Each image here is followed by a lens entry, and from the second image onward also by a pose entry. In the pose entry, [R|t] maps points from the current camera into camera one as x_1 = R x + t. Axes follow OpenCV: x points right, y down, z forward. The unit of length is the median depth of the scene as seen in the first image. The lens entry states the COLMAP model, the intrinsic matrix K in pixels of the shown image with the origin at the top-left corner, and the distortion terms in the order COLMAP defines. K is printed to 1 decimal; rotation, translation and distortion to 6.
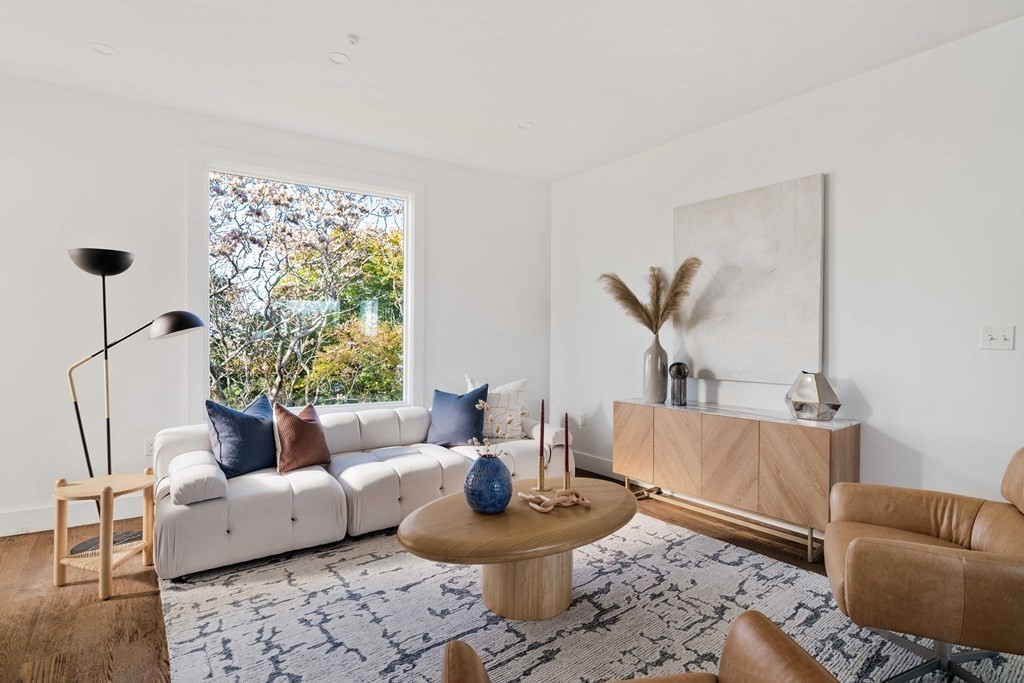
lens RADIAL K [[472.2, 0, 515.5], [0, 472.2, 344.6], [0, 0, 1]] dist [-0.006904, 0.002627]
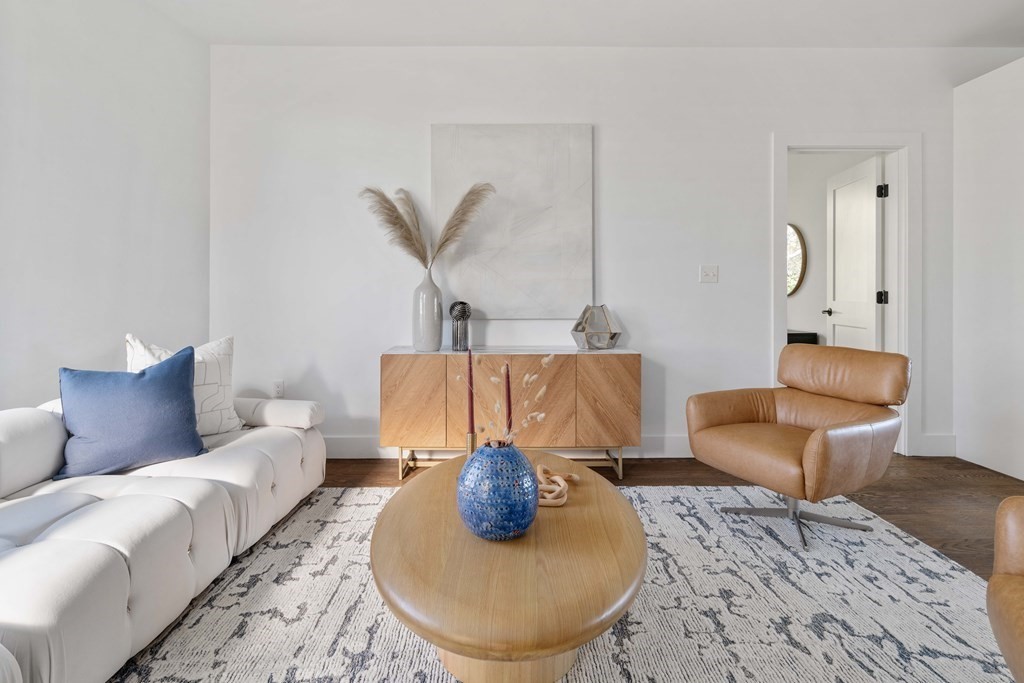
lens RADIAL K [[510.7, 0, 501.0], [0, 510.7, 292.0], [0, 0, 1]] dist [-0.006266, 0.001159]
pose [[0.635418, -0.001145, 0.772168, -0.413720], [0.010623, 0.999917, -0.007258, 0.035131], [-0.772096, 0.012815, 0.635377, 0.424186]]
